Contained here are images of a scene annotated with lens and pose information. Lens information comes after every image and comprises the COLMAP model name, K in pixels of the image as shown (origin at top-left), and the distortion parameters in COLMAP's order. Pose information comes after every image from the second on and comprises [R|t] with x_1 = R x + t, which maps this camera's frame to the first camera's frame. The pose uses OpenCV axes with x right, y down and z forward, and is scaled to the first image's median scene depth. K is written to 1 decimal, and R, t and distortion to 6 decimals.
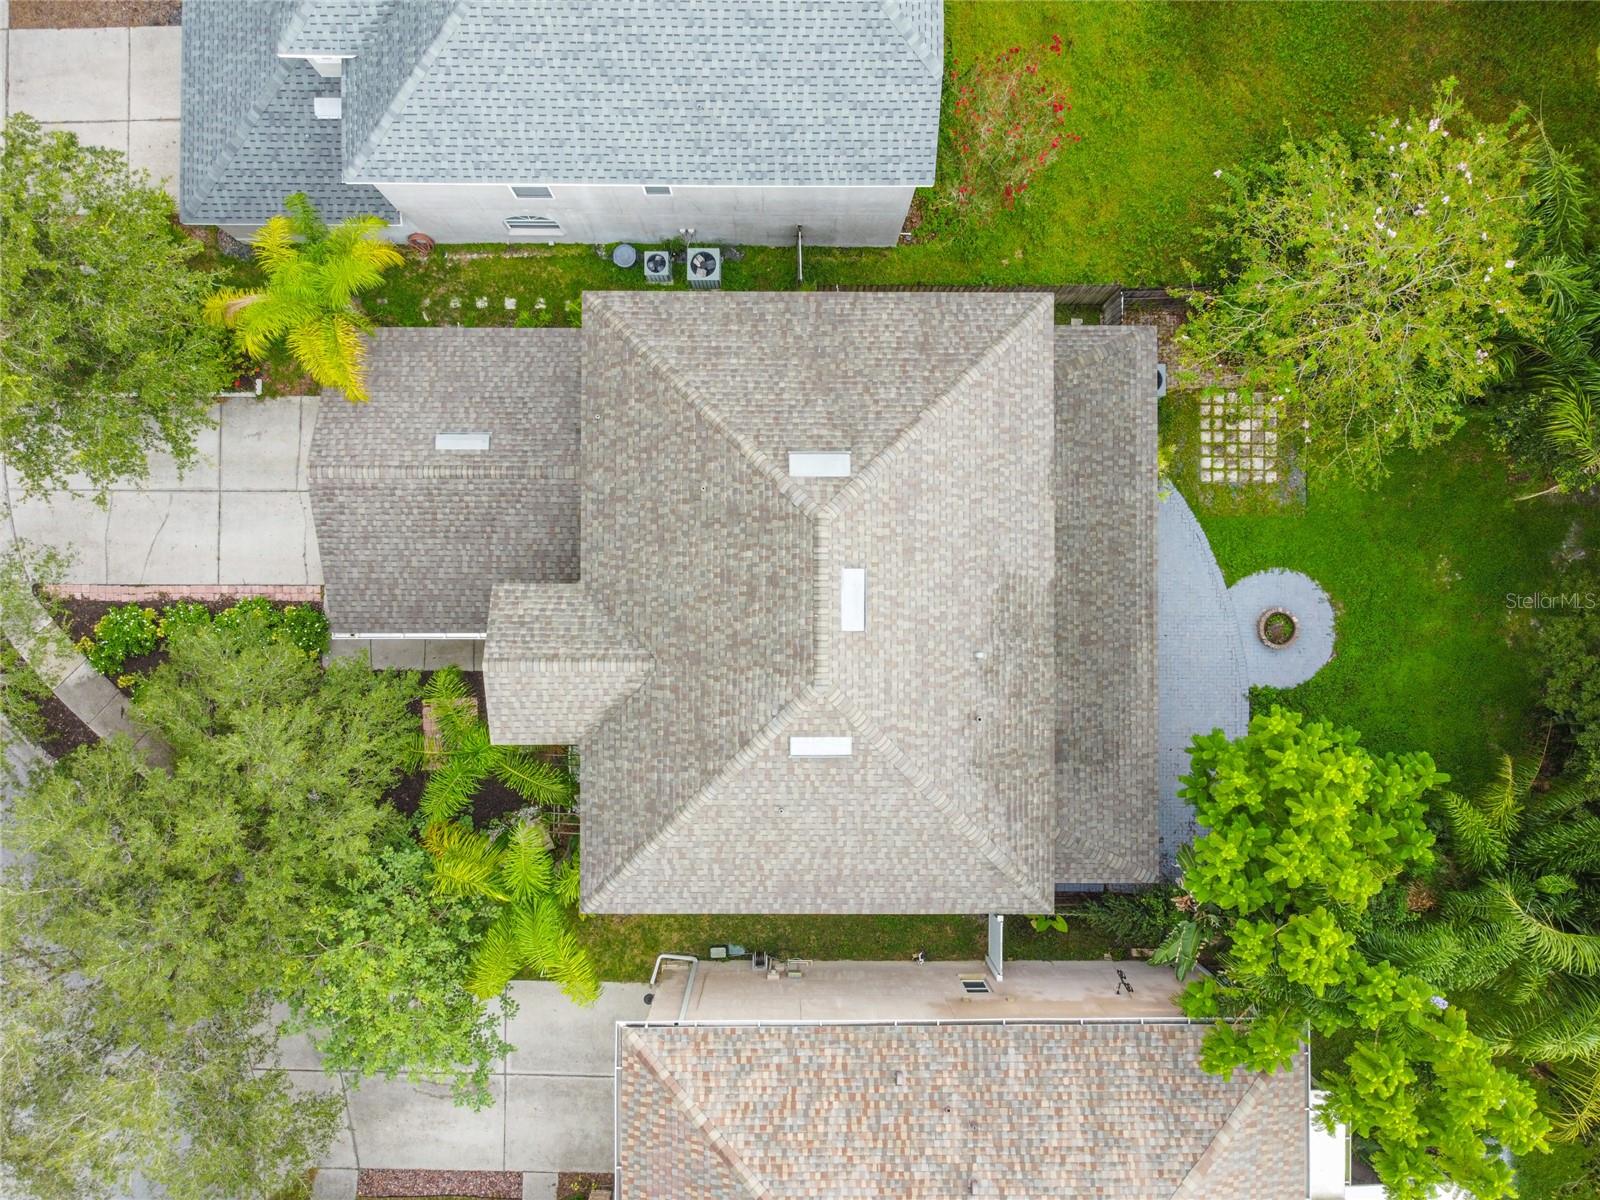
lens RADIAL K [[1211.9, 0, 801.3], [0, 1211.9, 597.2], [0, 0, 1]] dist [0.024863, 0.004797]
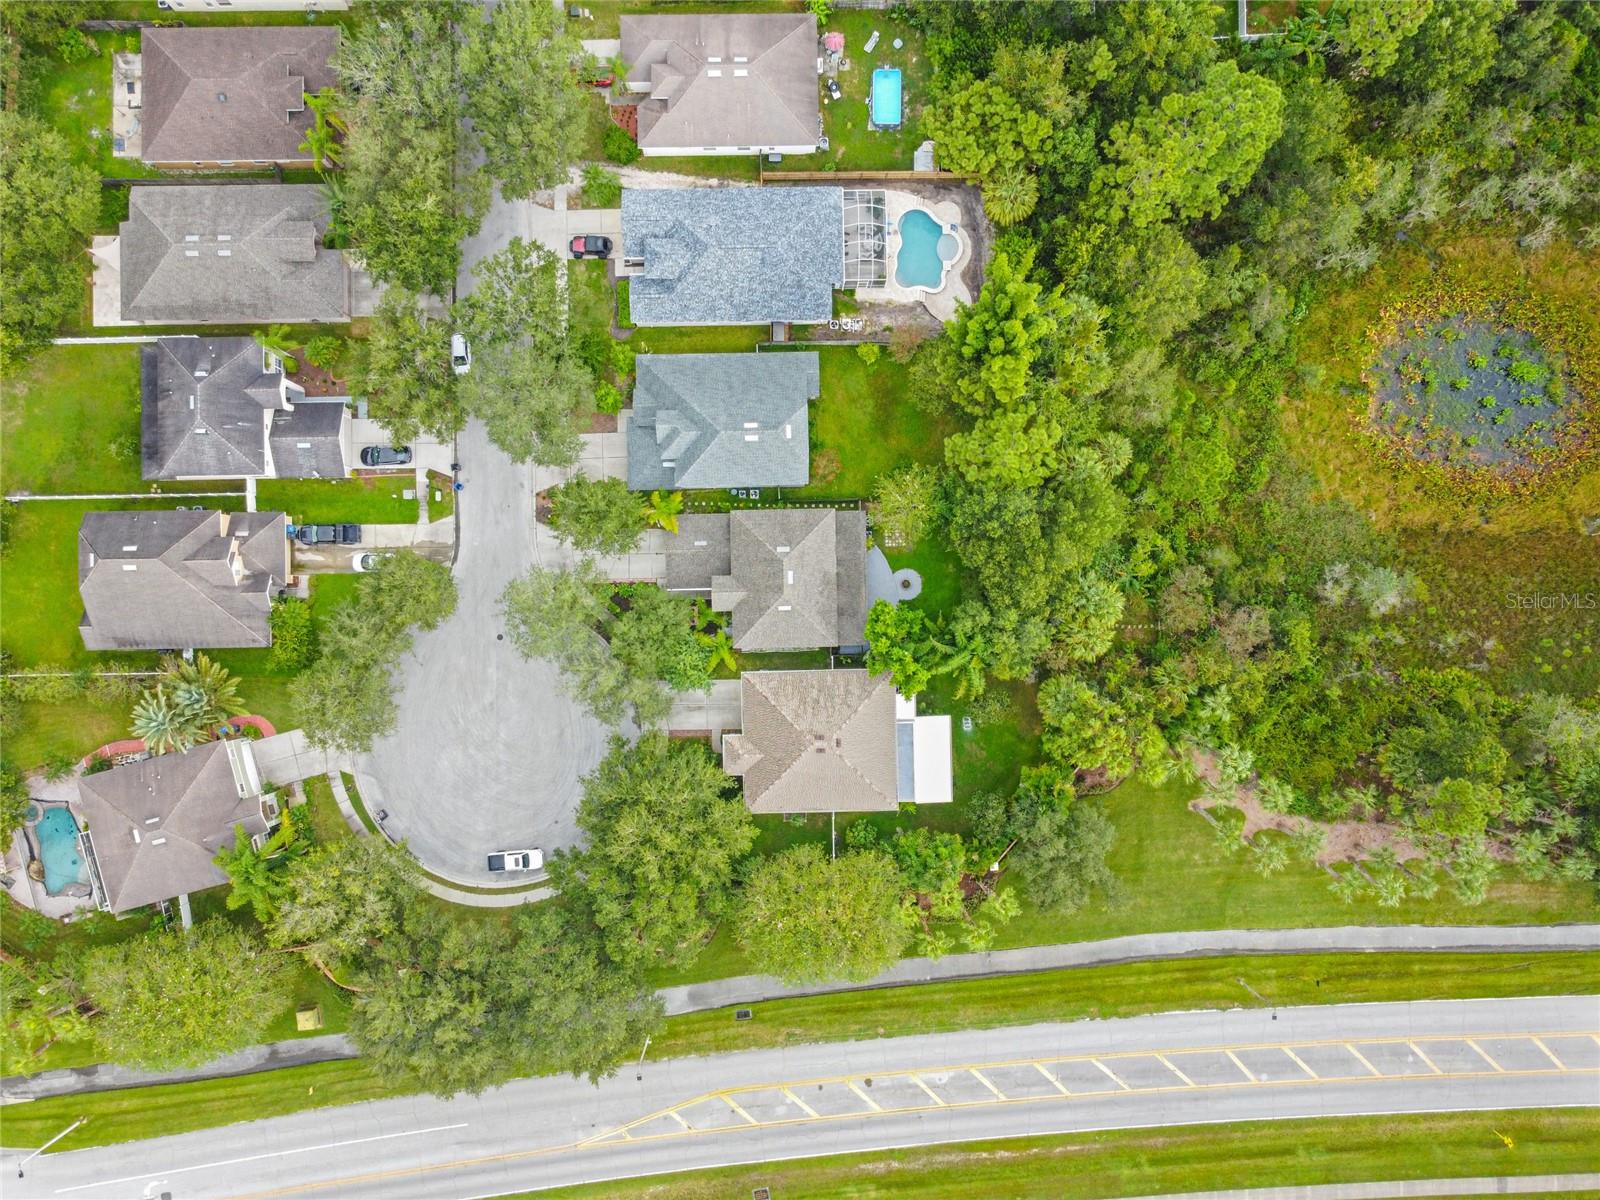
lens RADIAL K [[1211.9, 0, 799.1], [0, 1211.9, 601.5], [0, 0, 1]] dist [0.024863, 0.004797]
pose [[0.999776, -0.020928, -0.003109, 0.076834], [0.020938, 0.999775, 0.003350, 0.071341], [0.003038, -0.003414, 0.999990, -3.299347]]
